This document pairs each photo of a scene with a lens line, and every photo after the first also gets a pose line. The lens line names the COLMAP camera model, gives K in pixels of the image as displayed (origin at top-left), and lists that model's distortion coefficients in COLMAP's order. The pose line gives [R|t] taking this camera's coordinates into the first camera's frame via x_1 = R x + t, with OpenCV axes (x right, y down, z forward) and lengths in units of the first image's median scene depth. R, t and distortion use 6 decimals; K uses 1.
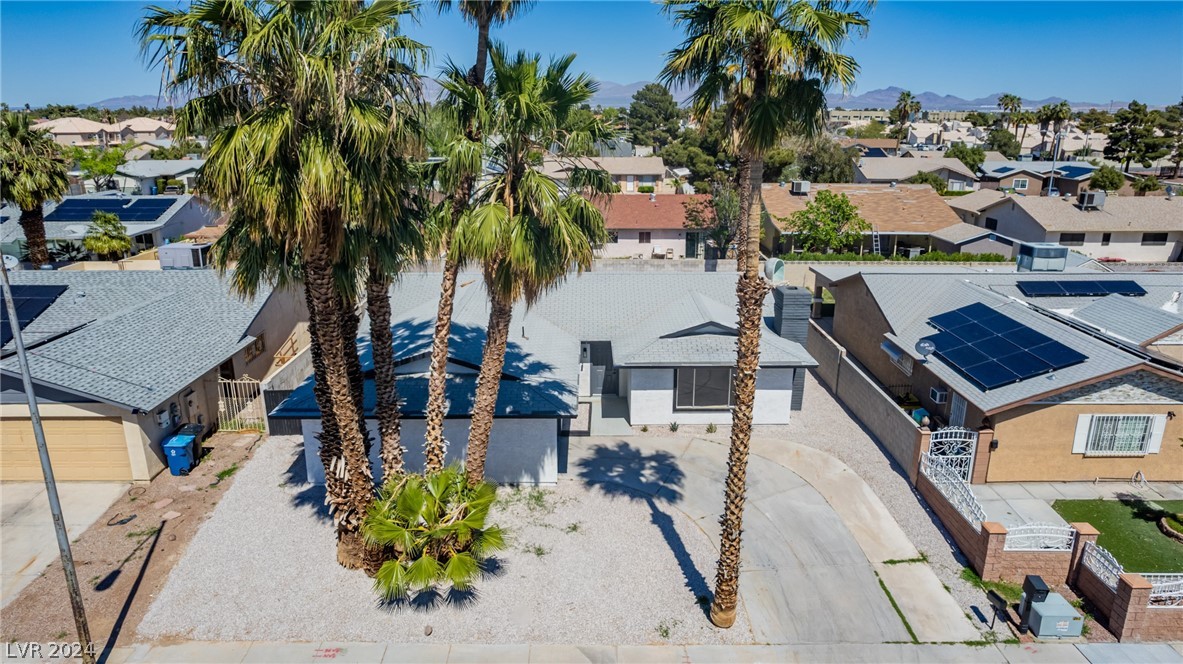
lens RADIAL K [[753.8, 0, 591.2], [0, 753.8, 334.3], [0, 0, 1]] dist [-0.072920, 0.065822]
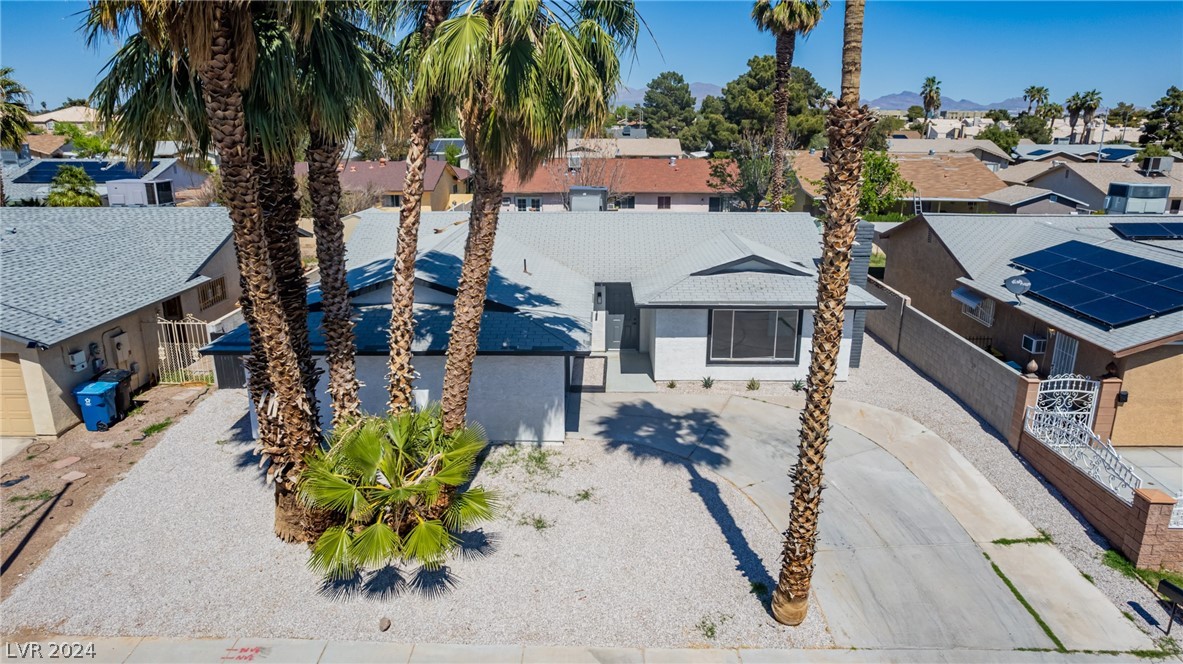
lens RADIAL K [[753.8, 0, 592.0], [0, 753.8, 335.0], [0, 0, 1]] dist [-0.072920, 0.065822]
pose [[0.999874, 0.006734, -0.014386, -0.005470], [-0.006781, 0.999972, -0.003180, 0.089377], [0.014365, 0.003277, 0.999891, 0.212078]]
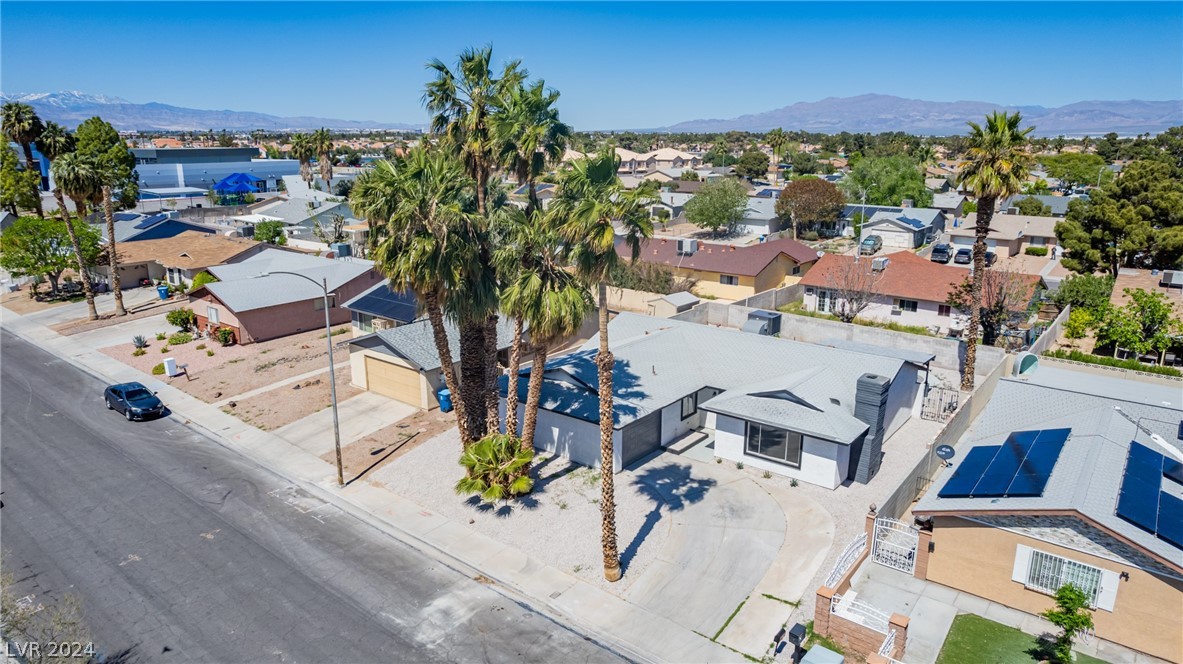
lens RADIAL K [[753.8, 0, 594.7], [0, 753.8, 324.2], [0, 0, 1]] dist [-0.072920, 0.065822]
pose [[0.785888, 0.153617, -0.598984, 0.762532], [-0.180144, 0.983512, 0.015878, -0.103892], [0.591548, 0.095425, 0.800603, -0.212033]]
